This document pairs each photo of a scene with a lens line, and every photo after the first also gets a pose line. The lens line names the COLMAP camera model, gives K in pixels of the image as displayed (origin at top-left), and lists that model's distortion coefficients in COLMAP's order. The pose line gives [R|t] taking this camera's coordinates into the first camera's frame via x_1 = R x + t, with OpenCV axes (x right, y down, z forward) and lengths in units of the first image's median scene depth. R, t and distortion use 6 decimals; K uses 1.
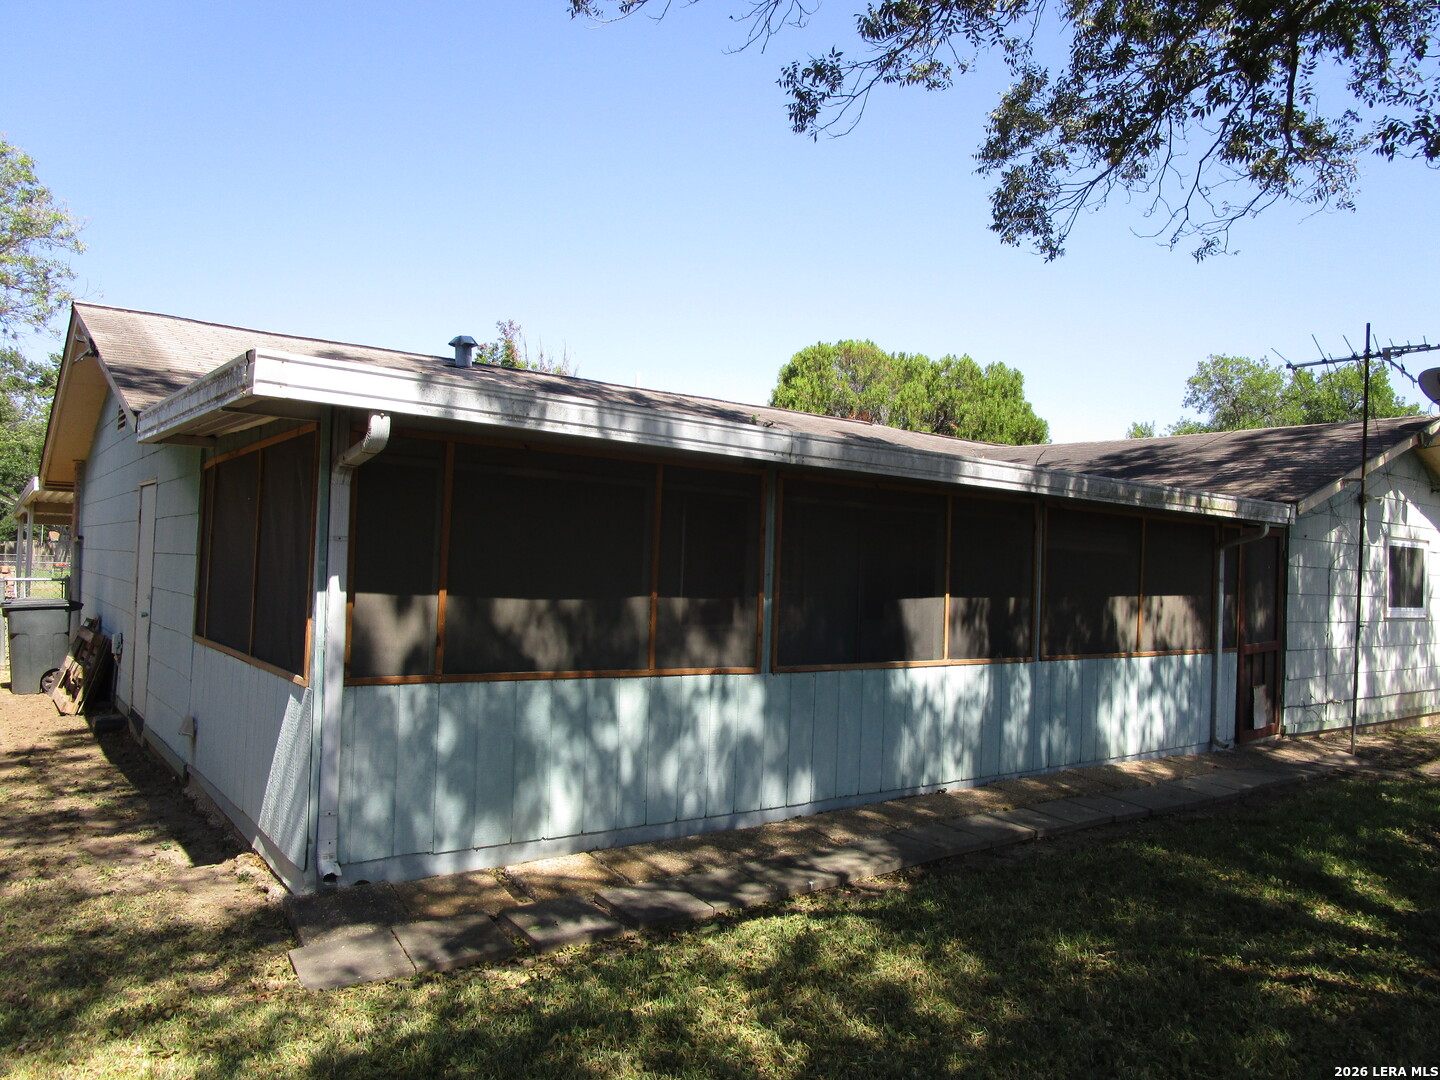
lens RADIAL K [[1021.5, 0, 718.0], [0, 1021.5, 539.5], [0, 0, 1]] dist [-0.018848, -0.001583]
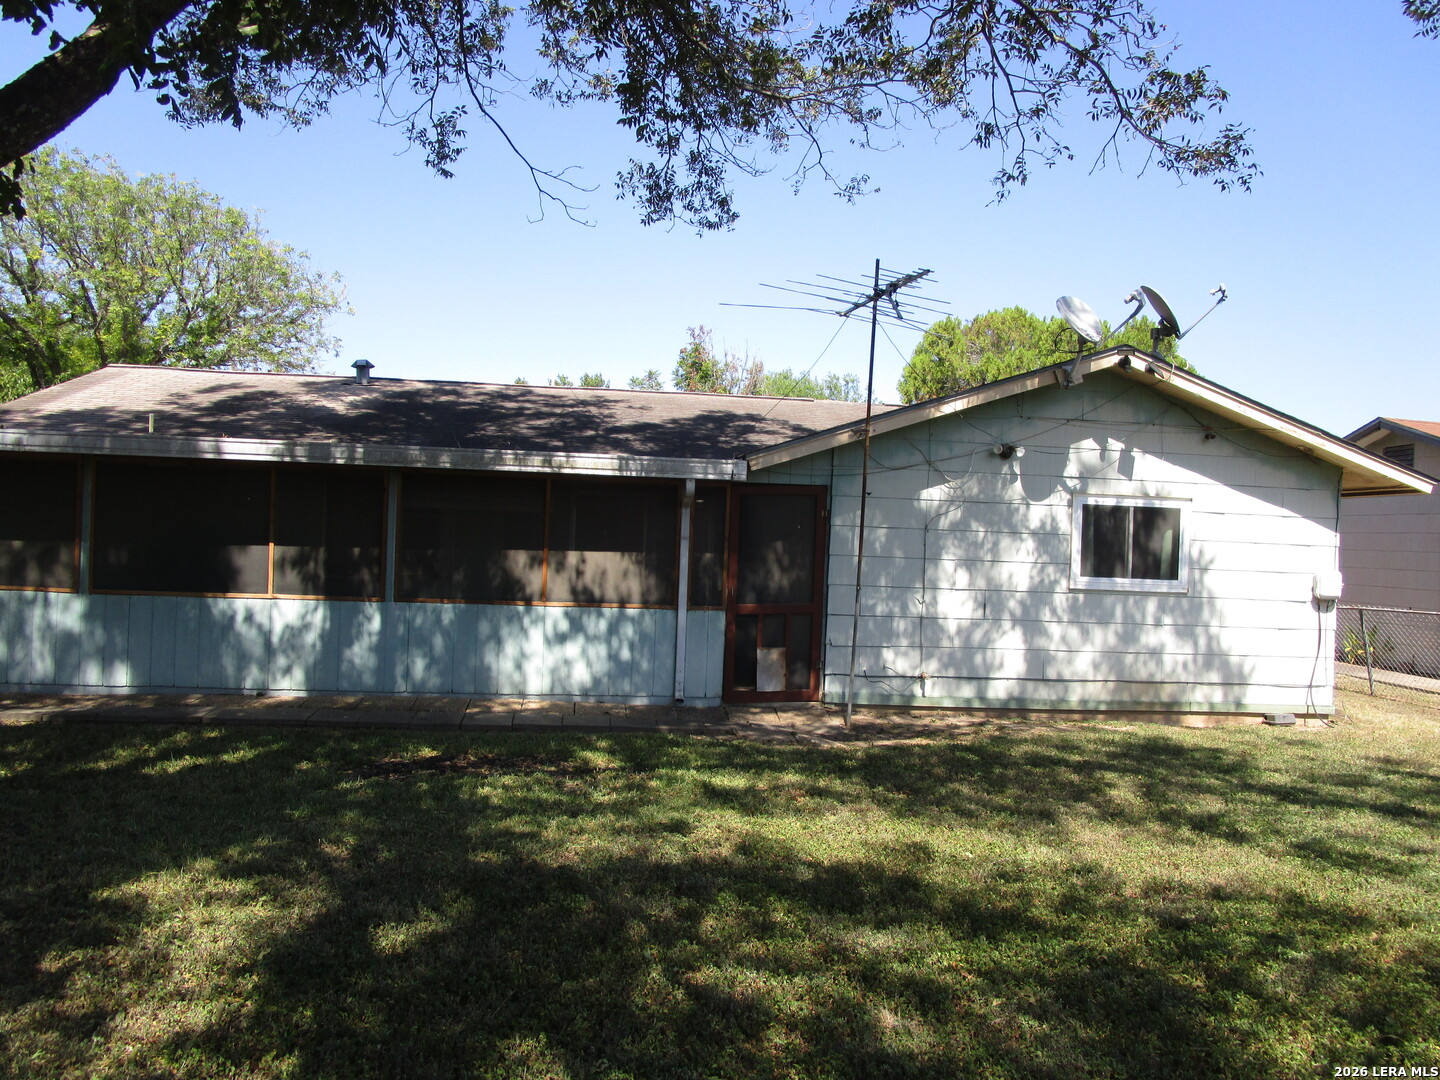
lens RADIAL K [[1021.5, 0, 726.2], [0, 1021.5, 551.2], [0, 0, 1]] dist [-0.018848, -0.001583]
pose [[0.868029, 0.011952, -0.496369, 1.269082], [0.005925, 0.999390, 0.034426, 0.022309], [0.496478, -0.032823, 0.867429, 0.161716]]
